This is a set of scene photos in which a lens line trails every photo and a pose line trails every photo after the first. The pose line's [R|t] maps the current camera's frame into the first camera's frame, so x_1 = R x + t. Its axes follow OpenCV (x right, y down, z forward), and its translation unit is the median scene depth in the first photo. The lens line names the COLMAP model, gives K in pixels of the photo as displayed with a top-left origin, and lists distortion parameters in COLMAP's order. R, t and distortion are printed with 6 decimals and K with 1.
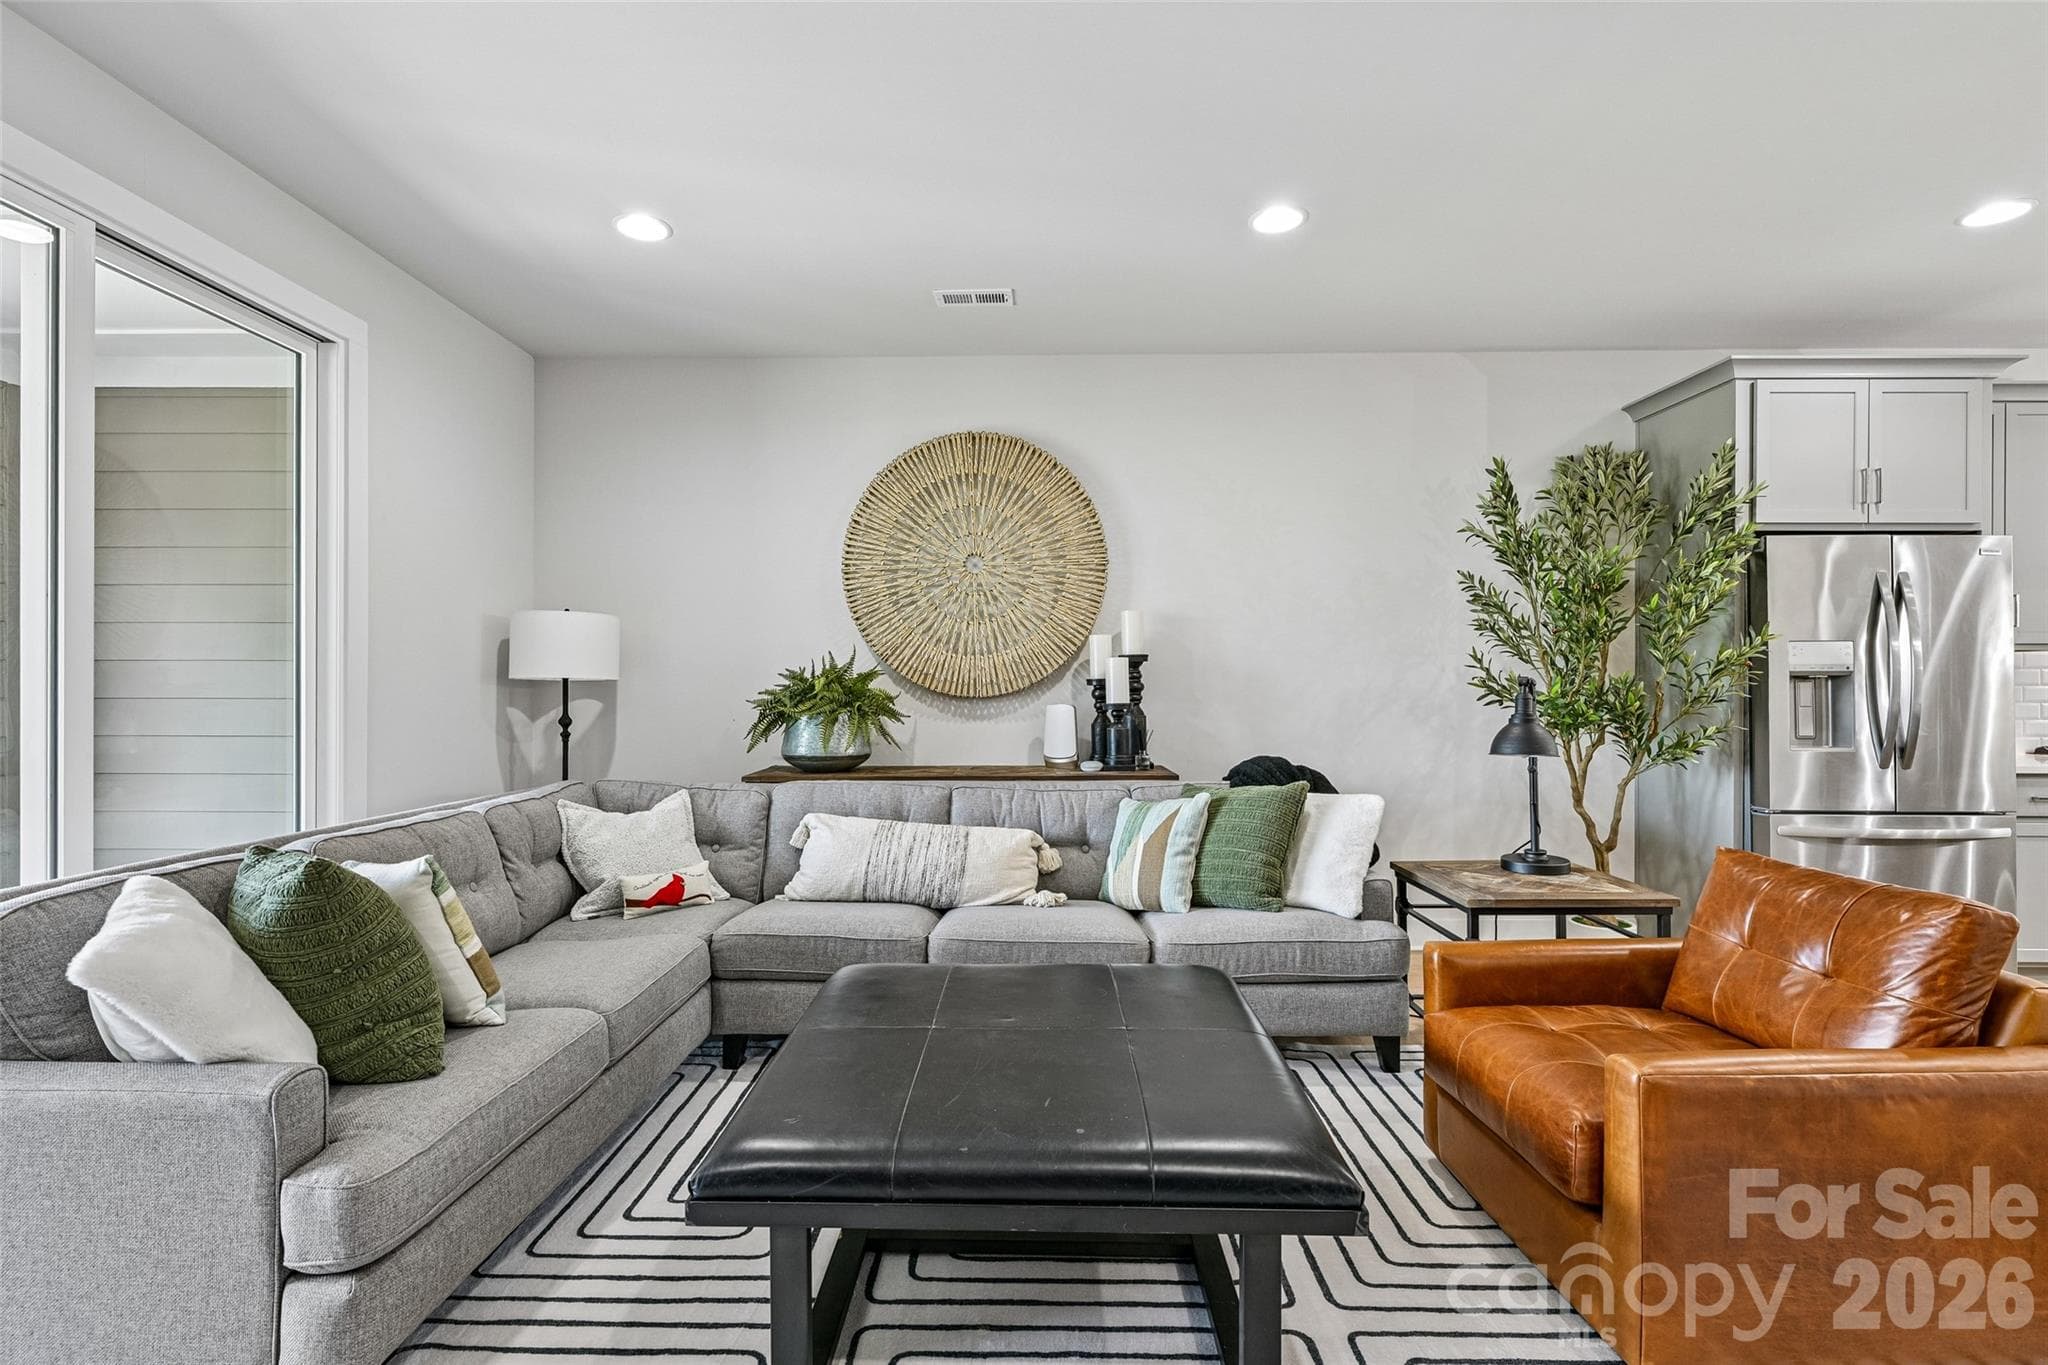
lens RADIAL K [[923.8, 0, 1024.0], [0, 923.8, 682.5], [0, 0, 1]] dist [-0.001037, -0.000280]
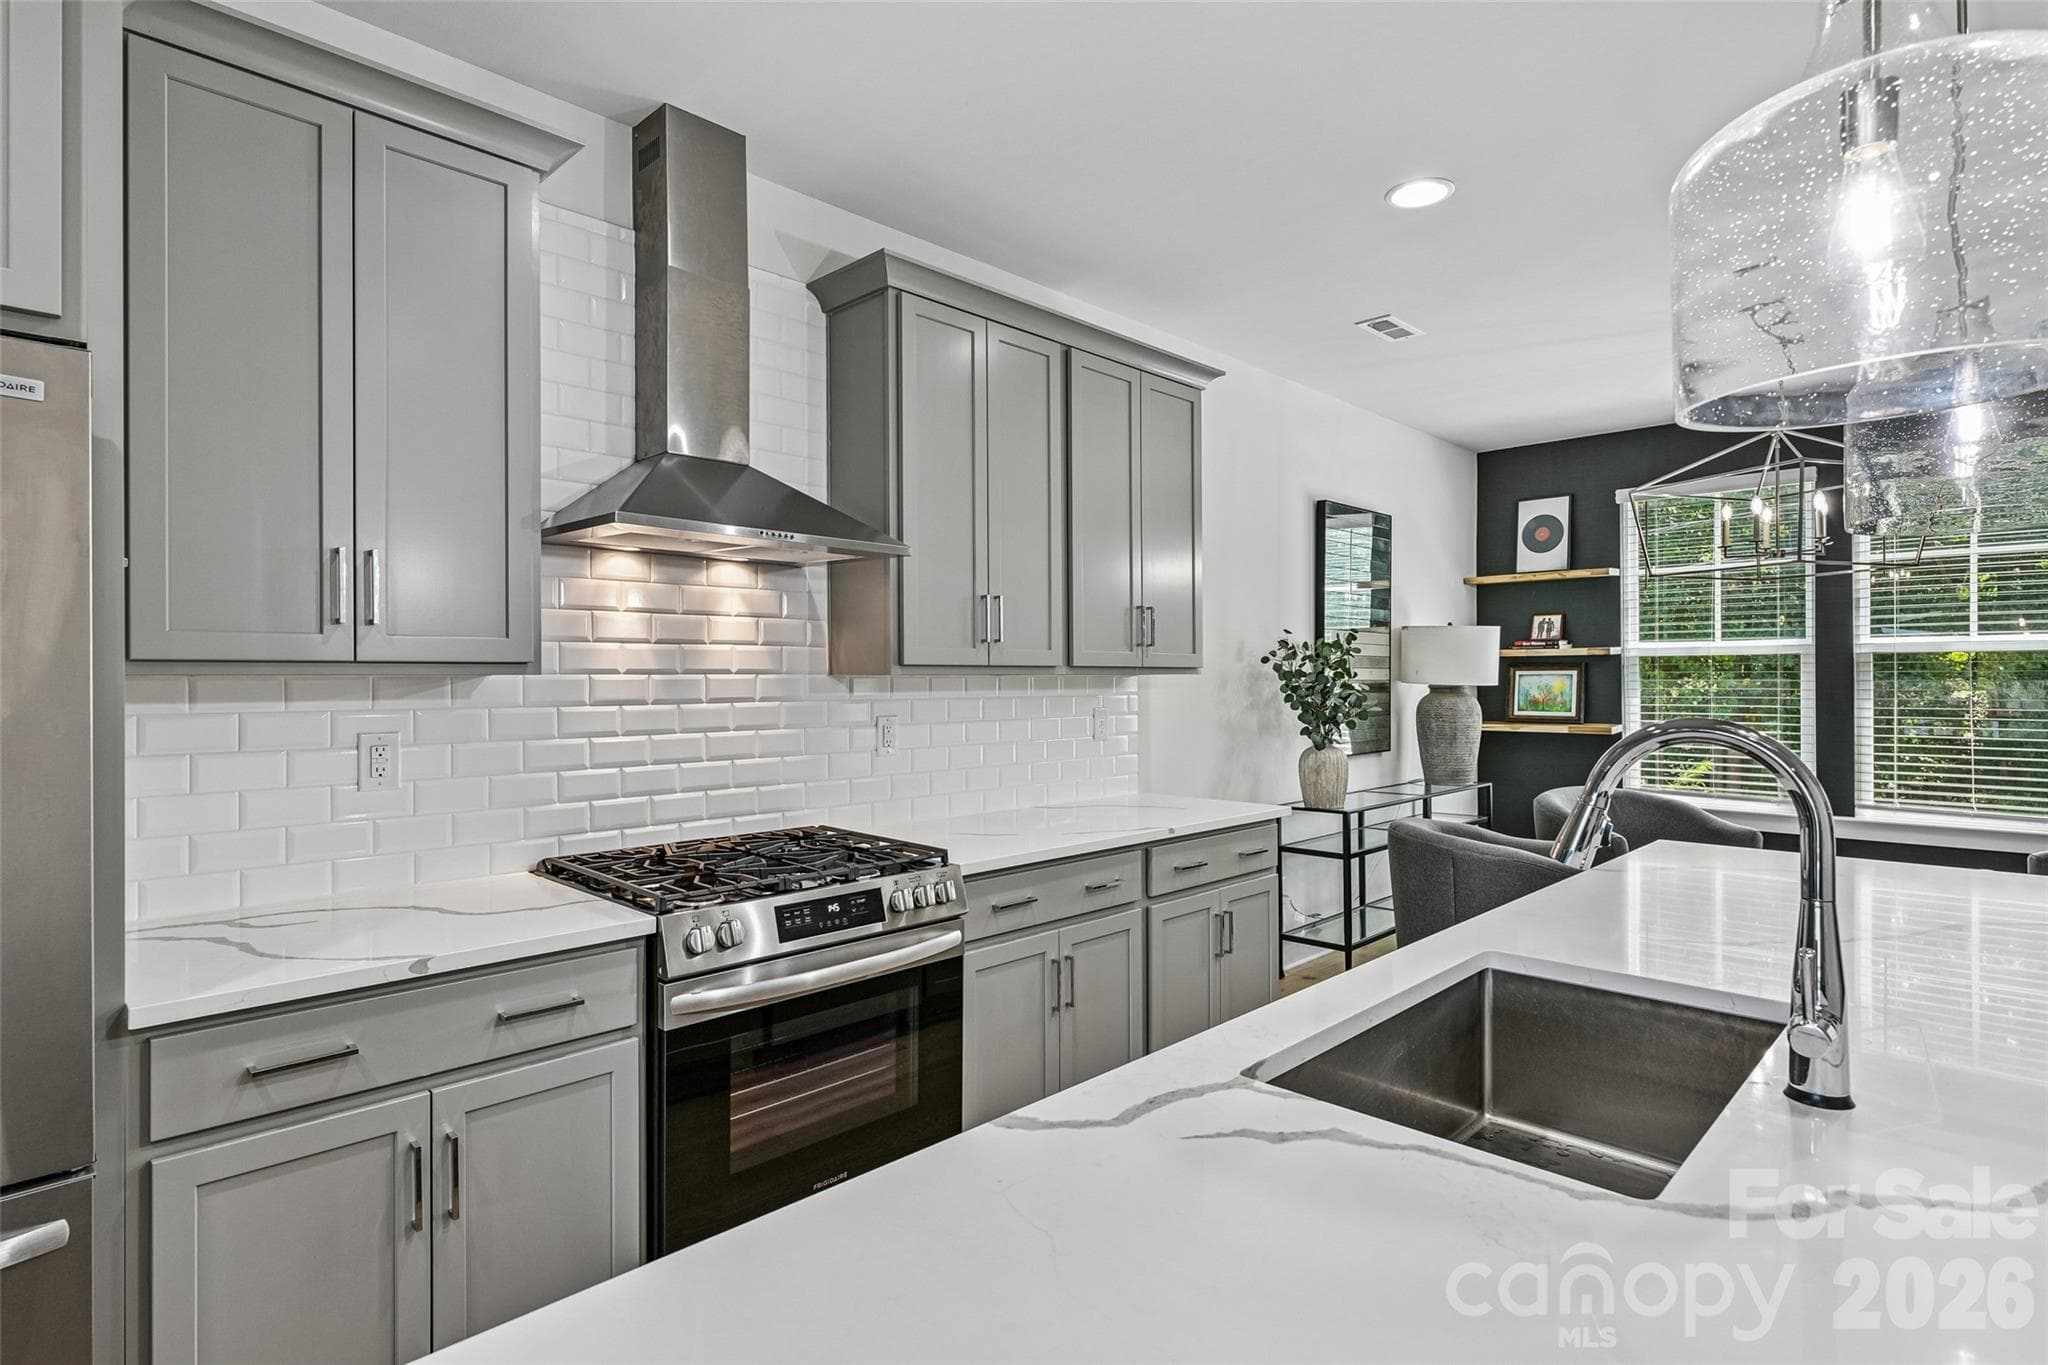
lens RADIAL K [[1028.3, 0, 1024.0], [0, 1028.3, 682.5], [0, 0, 1]] dist [-0.003474, -0.000160]
pose [[0.691136, -0.005529, 0.722703, 0.993189], [0.002791, 0.999984, 0.004981, -0.036479], [-0.722719, -0.001425, 0.691140, 0.467680]]
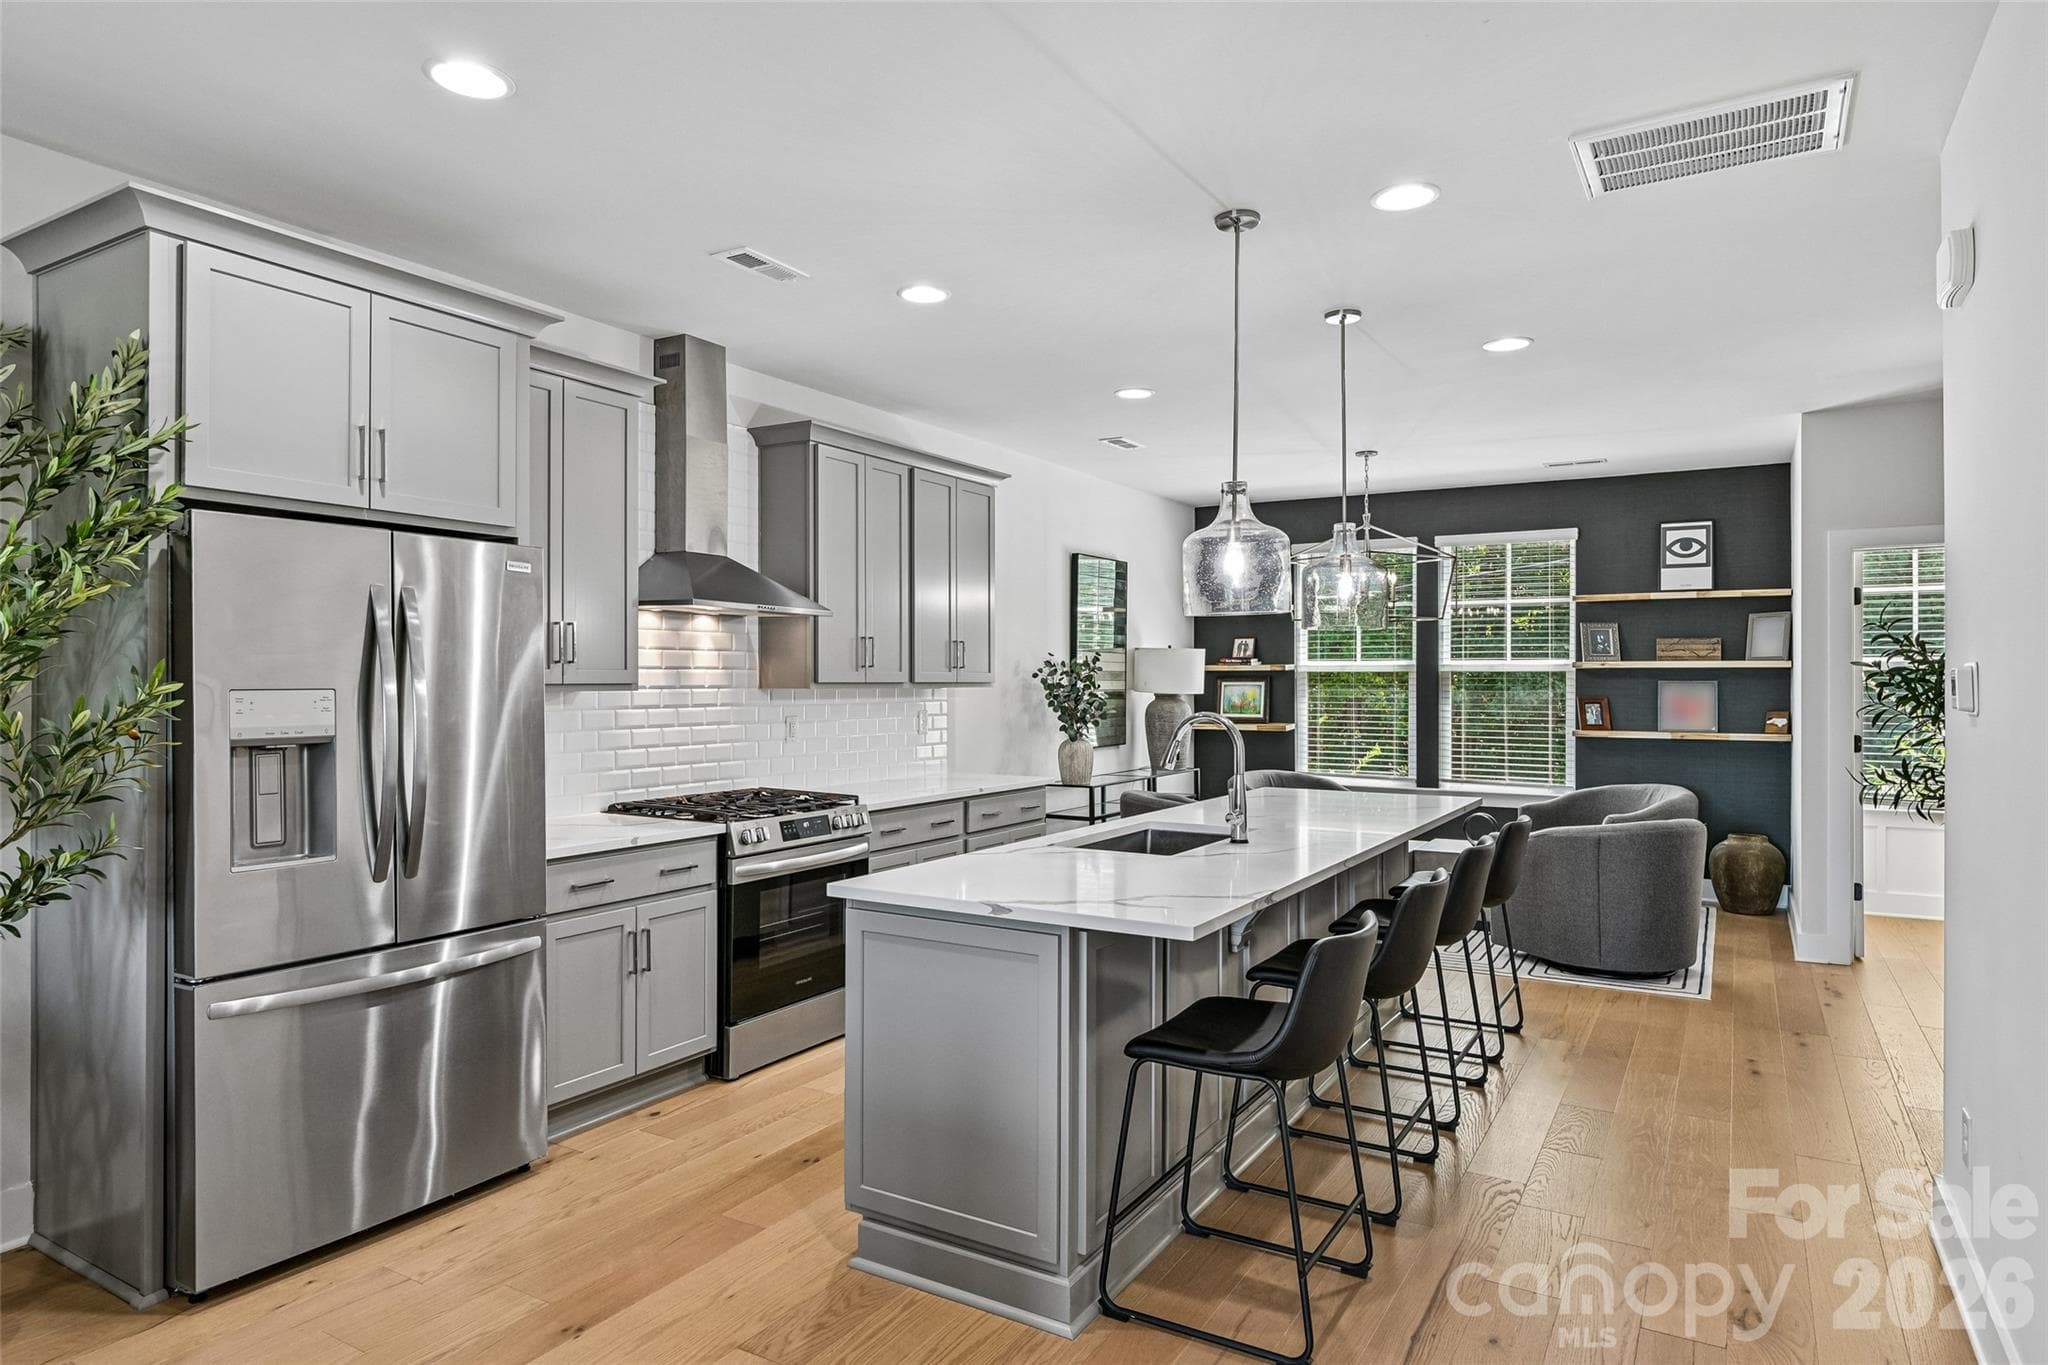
lens RADIAL K [[1183.2, 0, 1024.0], [0, 1183.2, 682.5], [0, 0, 1]] dist [0.001040, 0.000446]
pose [[0.499874, -0.001858, 0.866096, 0.408070], [-0.002346, 0.999991, 0.003500, -0.051783], [-0.866095, -0.003782, 0.499866, 0.163946]]
